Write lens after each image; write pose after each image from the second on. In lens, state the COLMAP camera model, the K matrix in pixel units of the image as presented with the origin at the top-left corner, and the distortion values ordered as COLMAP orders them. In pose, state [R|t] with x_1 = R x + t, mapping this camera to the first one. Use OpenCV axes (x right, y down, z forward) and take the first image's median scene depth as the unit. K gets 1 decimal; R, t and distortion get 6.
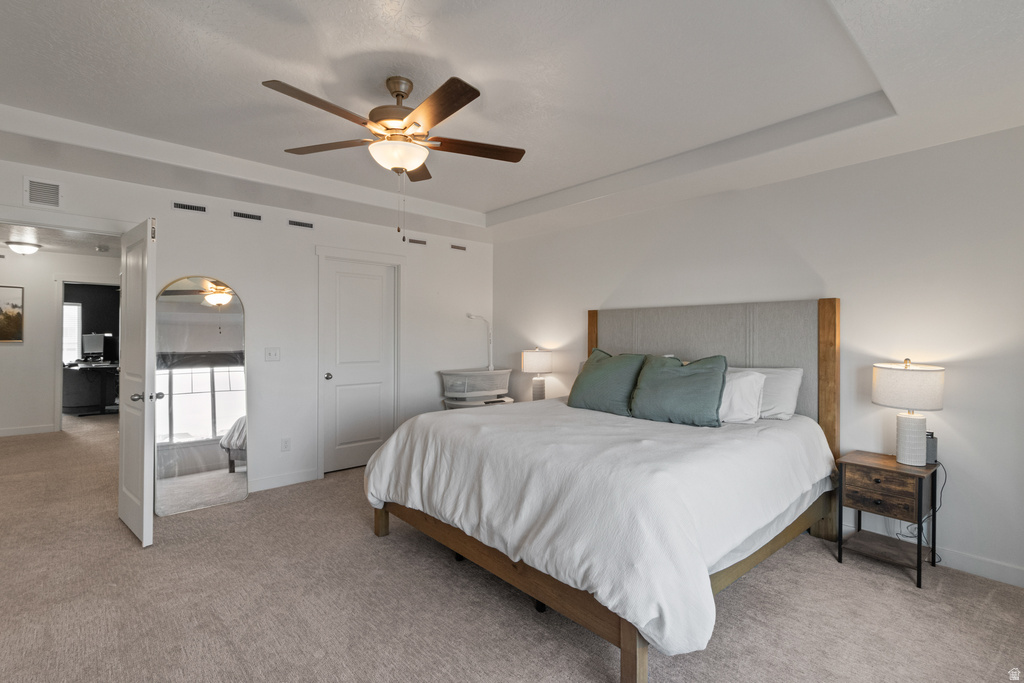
lens RADIAL K [[478.5, 0, 515.7], [0, 478.5, 336.3], [0, 0, 1]] dist [0.000923, 0.000080]
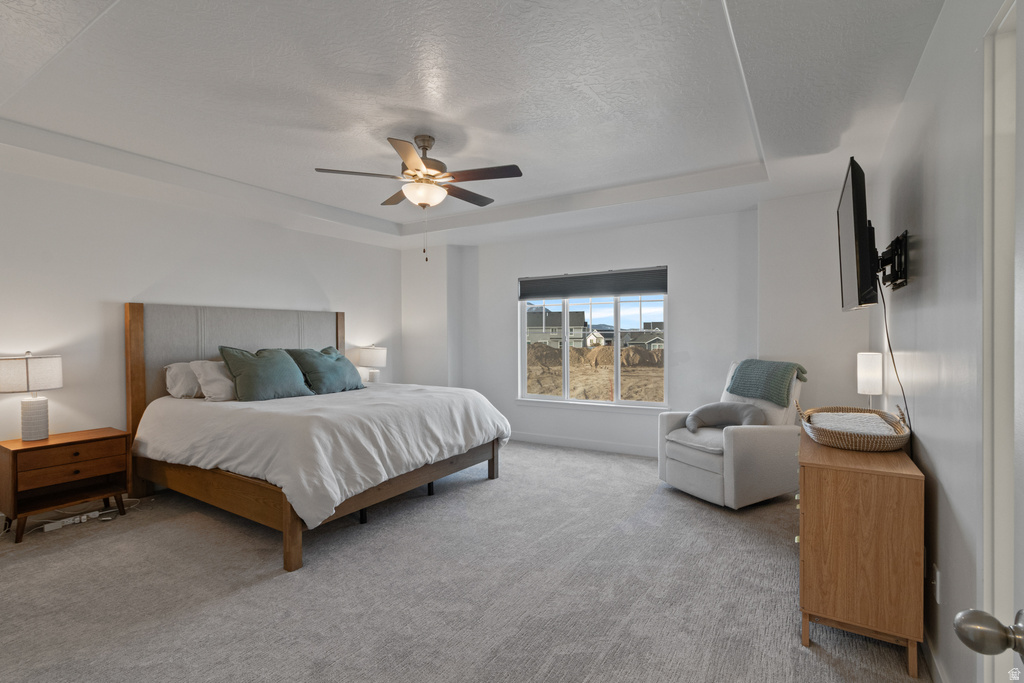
lens RADIAL K [[478.5, 0, 515.7], [0, 478.5, 336.3], [0, 0, 1]] dist [0.000923, 0.000080]
pose [[-0.277566, -0.006496, 0.960685, -1.511104], [0.007917, 0.999928, 0.009049, 0.001151], [-0.960674, 0.010117, -0.277495, 1.085048]]
